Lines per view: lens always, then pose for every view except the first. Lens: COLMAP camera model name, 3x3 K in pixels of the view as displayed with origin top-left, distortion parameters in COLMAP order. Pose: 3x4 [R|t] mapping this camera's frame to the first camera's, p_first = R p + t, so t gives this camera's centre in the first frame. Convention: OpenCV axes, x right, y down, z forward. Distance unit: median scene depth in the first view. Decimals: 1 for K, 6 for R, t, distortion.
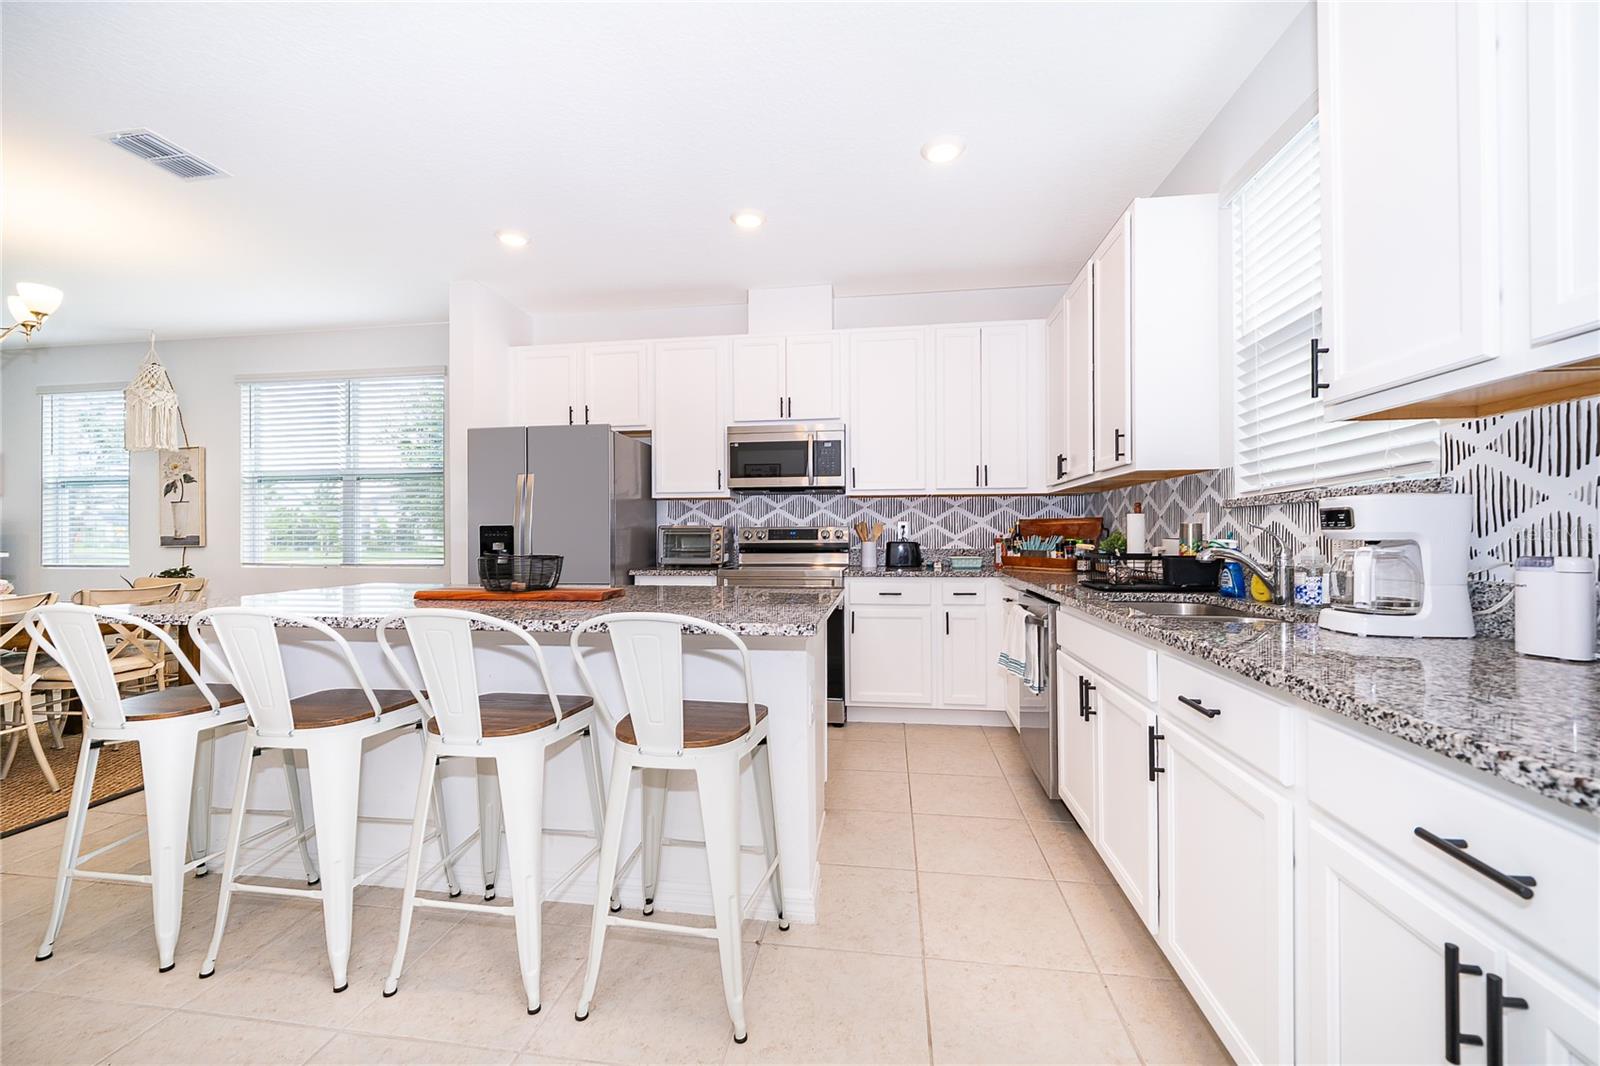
lens RADIAL K [[641.9, 0, 795.4], [0, 641.9, 534.1], [0, 0, 1]] dist [-0.002777, -0.000117]
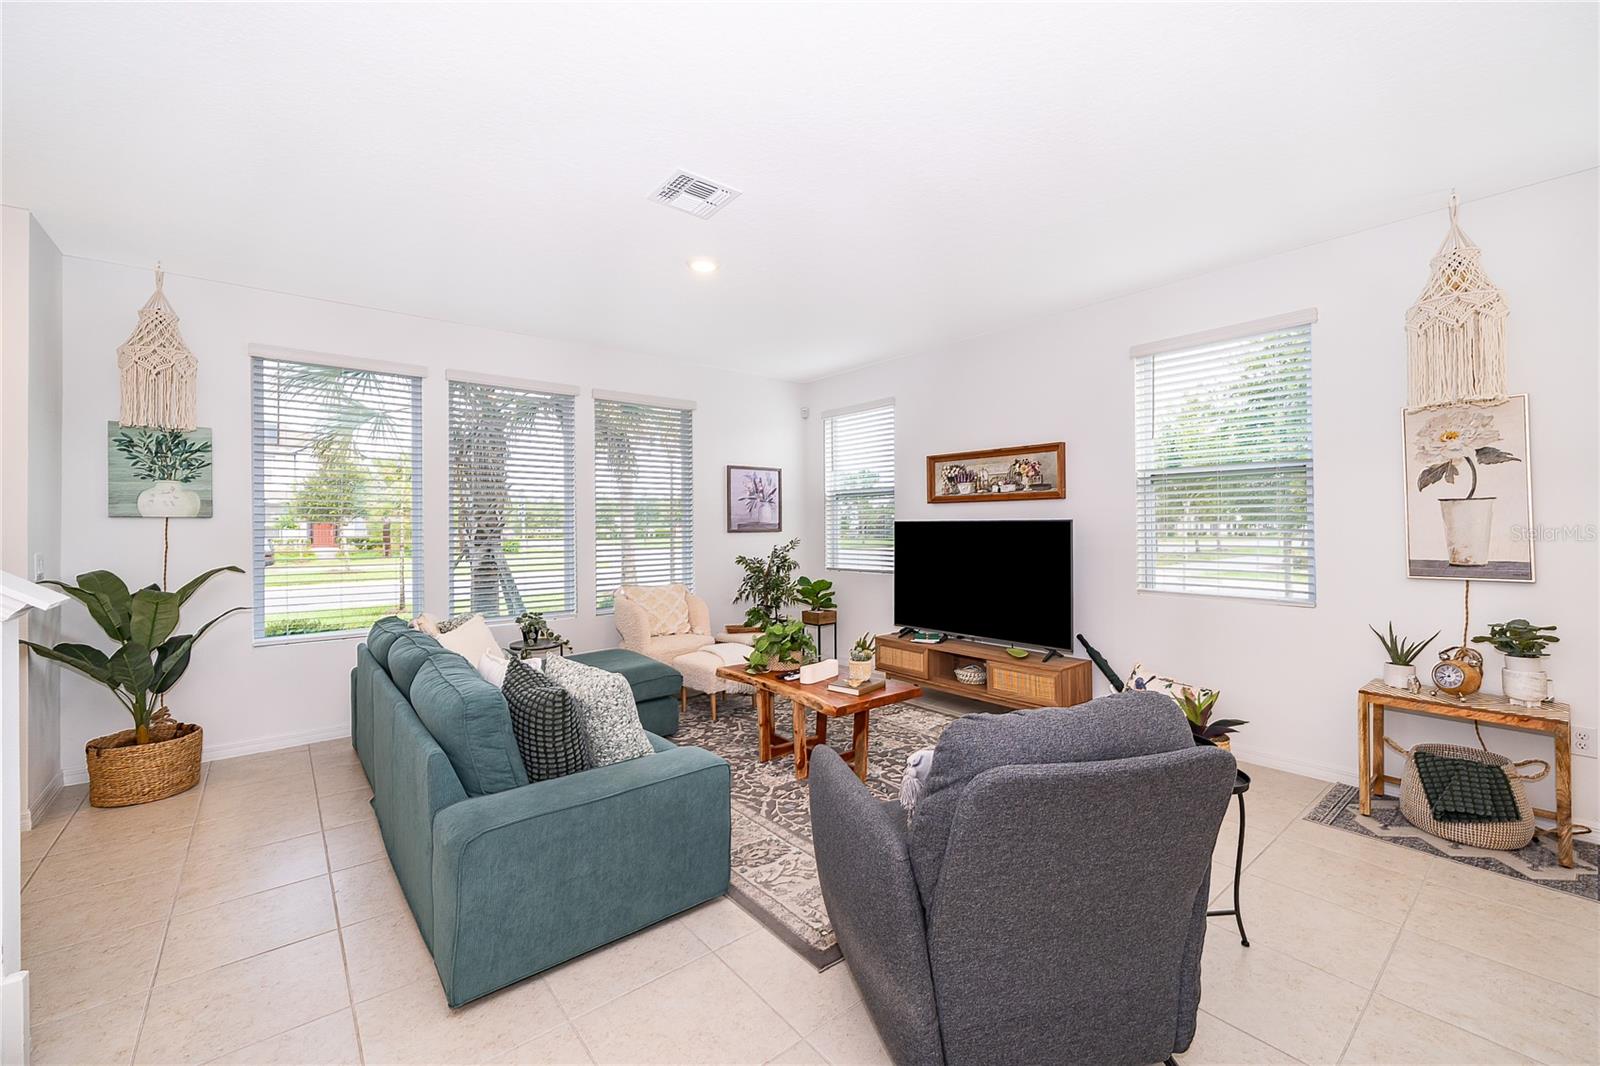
lens RADIAL K [[645.7, 0, 799.1], [0, 645.7, 523.9], [0, 0, 1]] dist [-0.002025, -0.000361]
pose [[0.738212, -0.001679, -0.674566, -1.213224], [0.003286, 0.999994, 0.001107, -0.037290], [0.674560, -0.003034, 0.738213, 0.242981]]
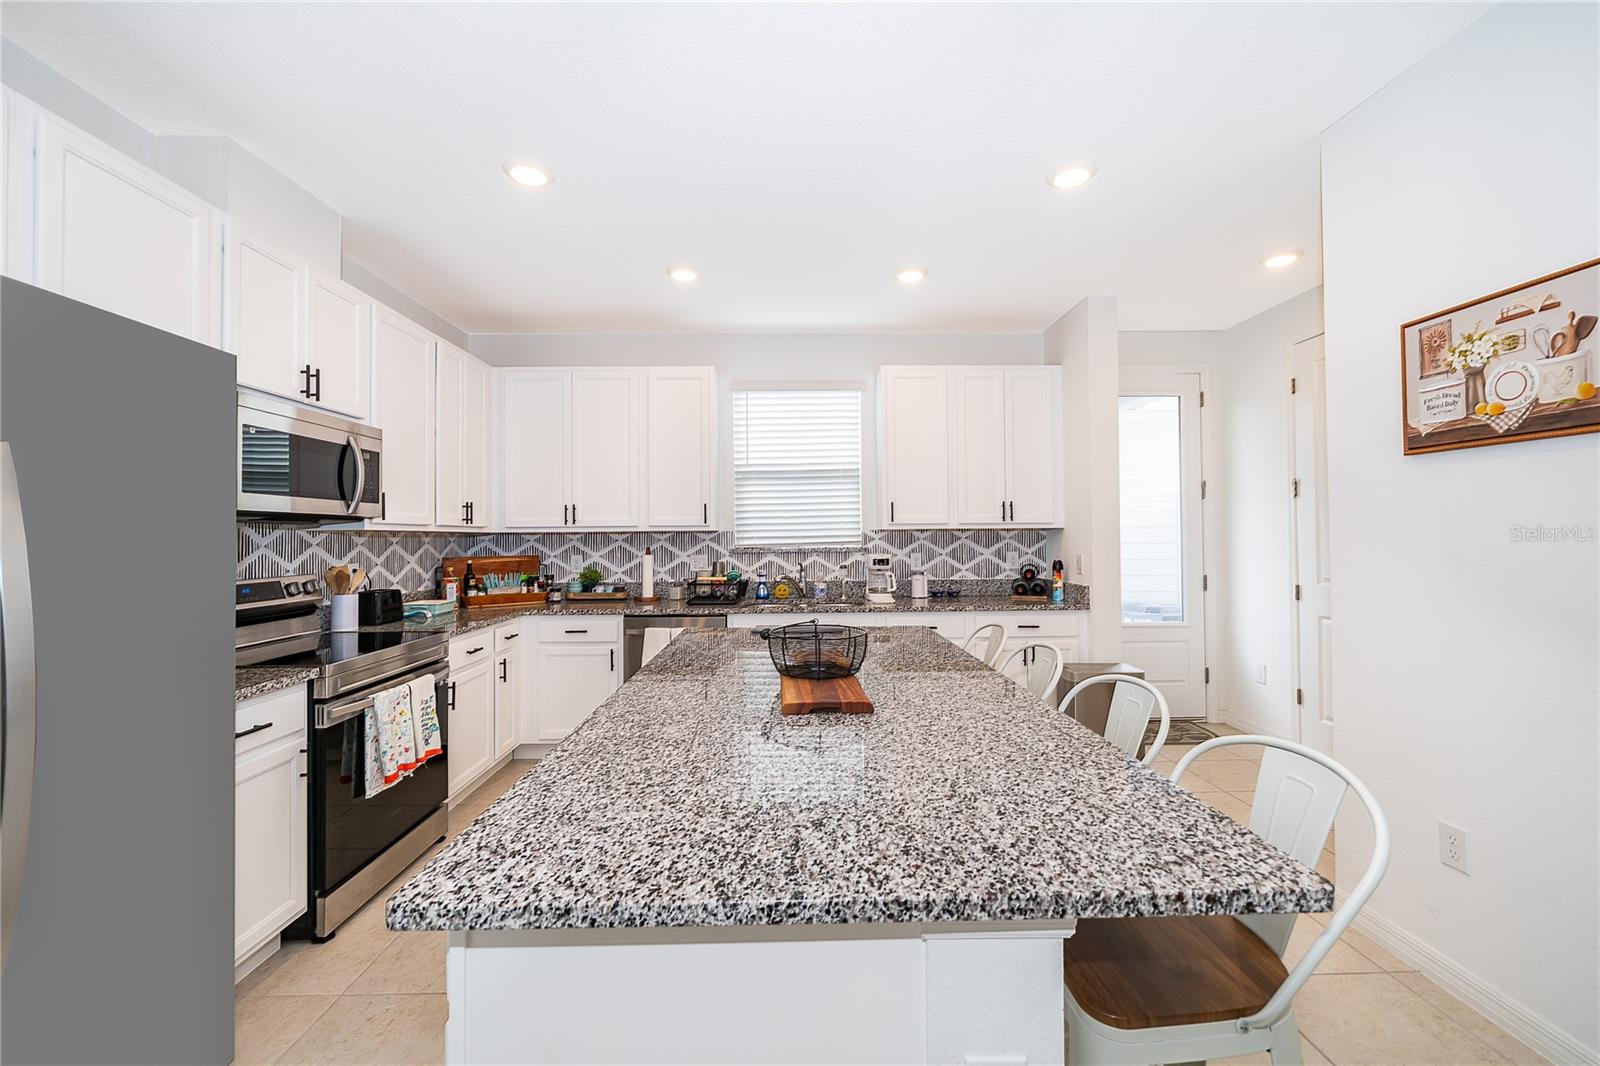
lens RADIAL K [[631.6, 0, 797.4], [0, 631.6, 526.7], [0, 0, 1]] dist [-0.002700, -0.000166]
pose [[-0.162802, 0.021619, 0.986422, -0.645187], [0.009981, 0.999745, -0.020264, -0.043301], [-0.986608, 0.006546, -0.162977, 0.616385]]
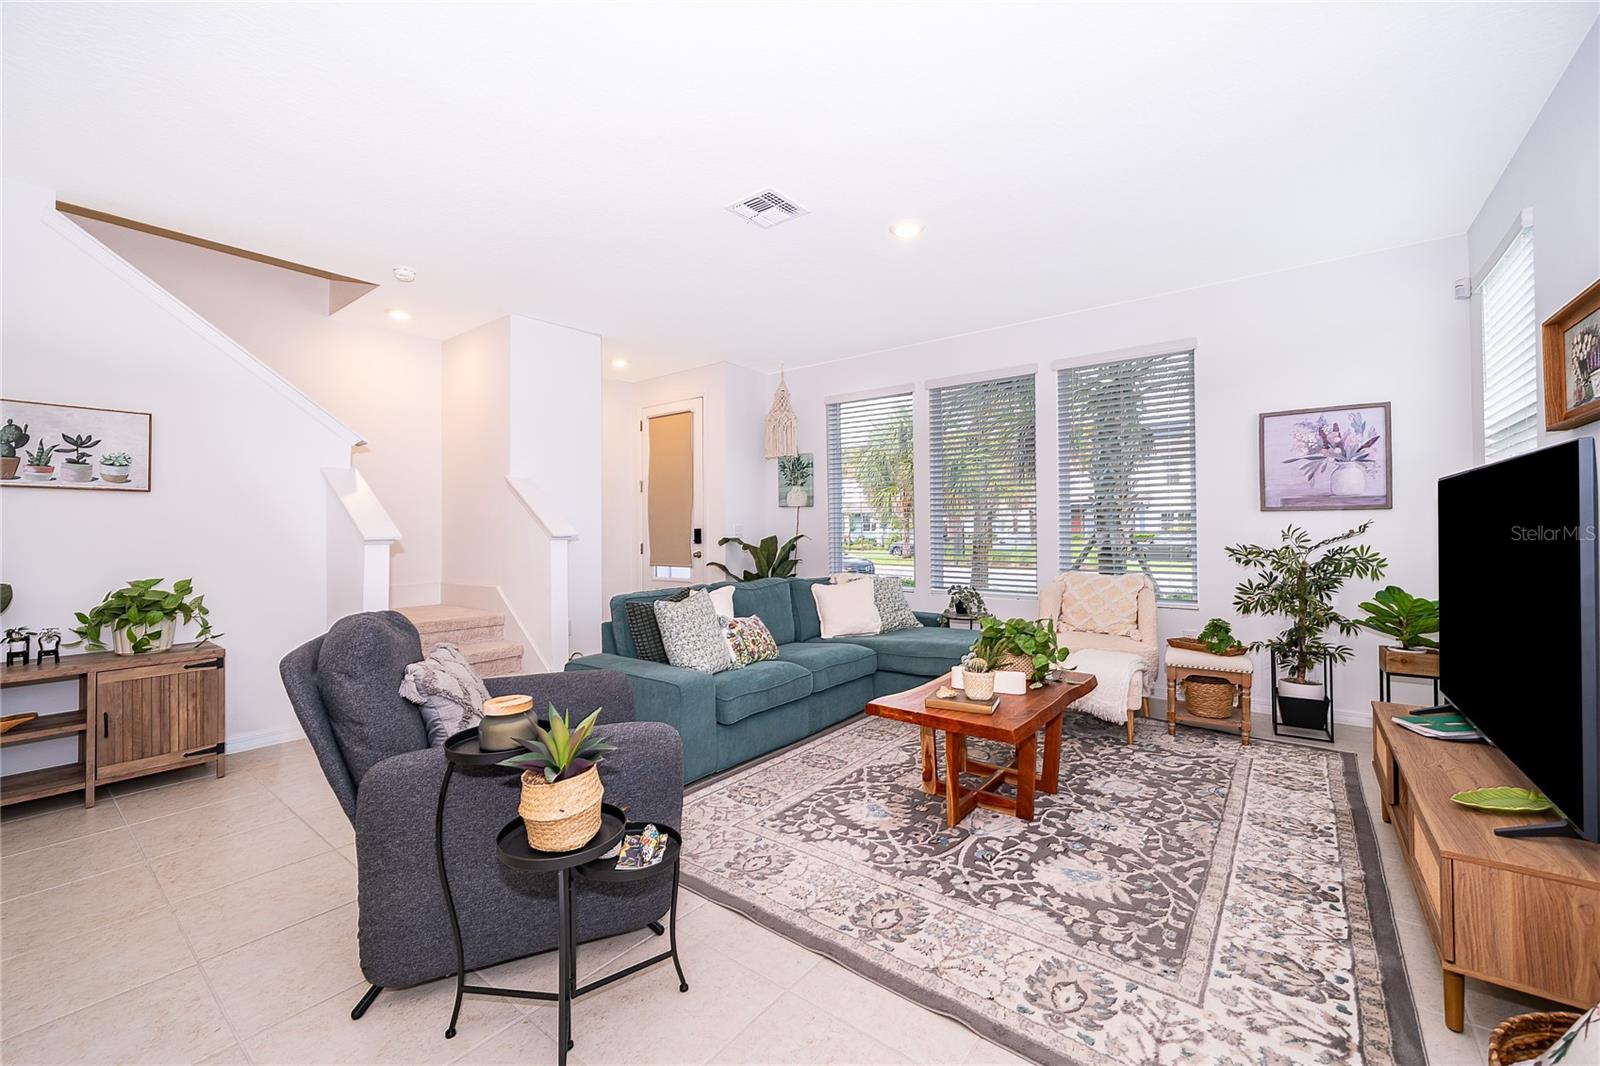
lens RADIAL K [[645.7, 0, 799.1], [0, 645.7, 523.9], [0, 0, 1]] dist [-0.002025, -0.000361]
pose [[-0.492213, 0.000402, -0.870475, -1.099161], [0.009269, 0.999946, -0.004780, -0.001460], [0.870426, -0.010421, -0.492189, 1.031548]]
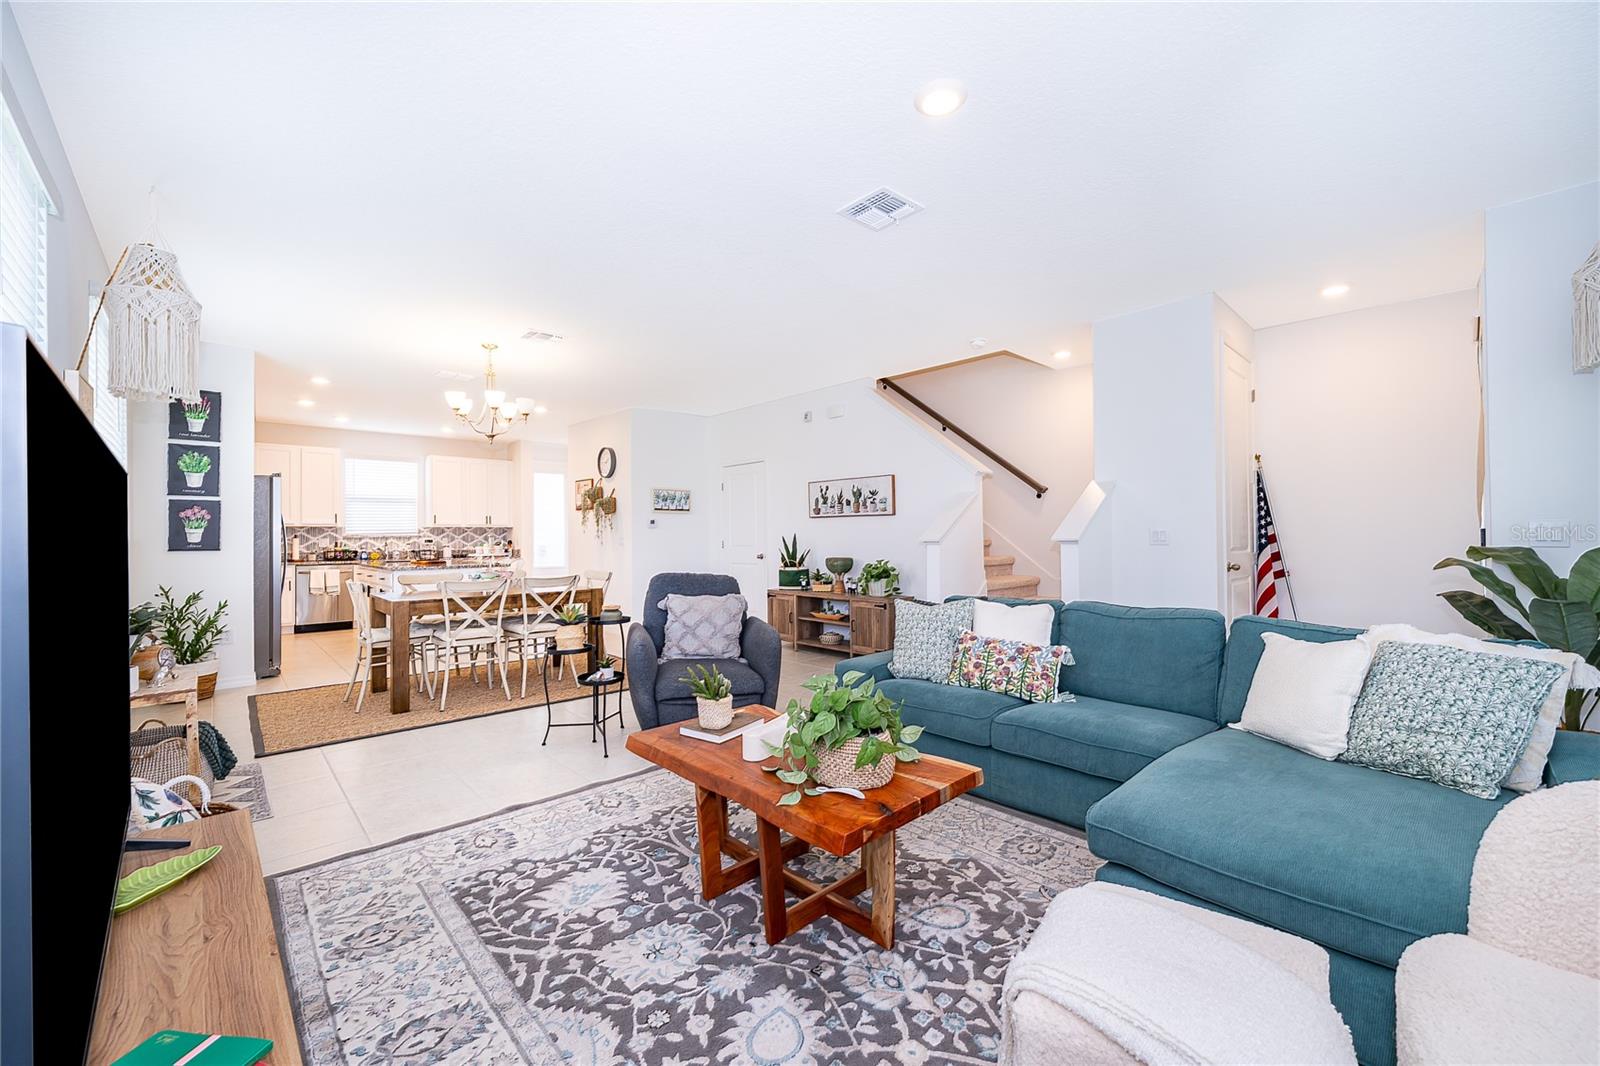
lens RADIAL K [[633.1, 0, 800.0], [0, 633.1, 533.0], [0, 0, 1]] dist [-0.003375, -0.000268]
pose [[-0.783661, 0.016650, 0.620965, -2.080579], [0.013962, 0.999860, -0.009188, 0.001466], [-0.621031, 0.001470, -0.783784, 1.251252]]
